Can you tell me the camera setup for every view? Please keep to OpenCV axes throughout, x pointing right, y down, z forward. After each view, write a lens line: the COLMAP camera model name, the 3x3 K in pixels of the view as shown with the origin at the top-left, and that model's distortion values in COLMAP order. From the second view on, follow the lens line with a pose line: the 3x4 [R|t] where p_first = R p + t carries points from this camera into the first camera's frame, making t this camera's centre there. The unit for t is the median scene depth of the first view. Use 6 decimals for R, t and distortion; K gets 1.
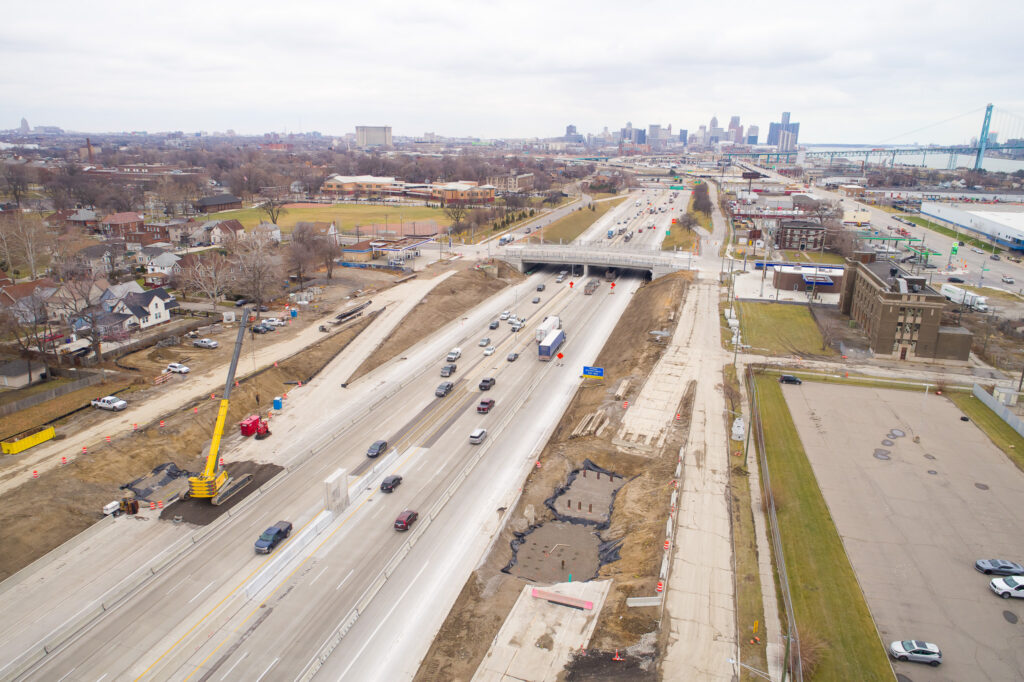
lens RADIAL K [[690.9, 0, 517.8], [0, 690.9, 340.3], [0, 0, 1]] dist [-0.002577, 0.004380]
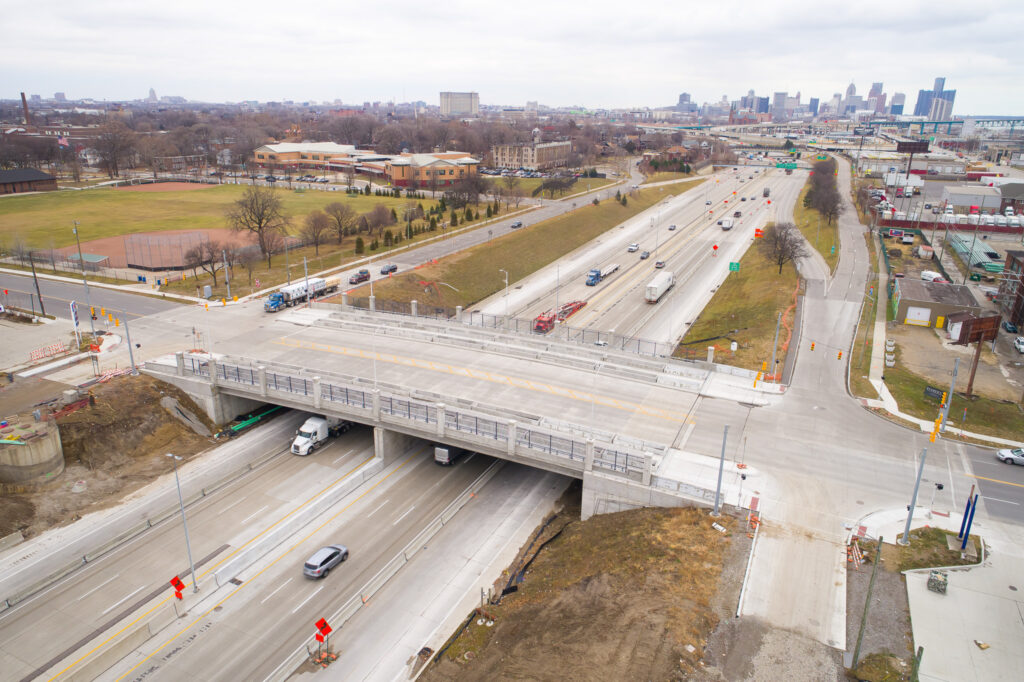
lens RADIAL K [[690.9, 0, 513.2], [0, 690.9, 336.5], [0, 0, 1]] dist [-0.002577, 0.004380]
pose [[0.985946, 0.052961, -0.158445, 0.066994], [-0.047805, 0.998201, 0.036181, -0.053964], [0.160077, -0.028098, 0.986705, 0.235698]]
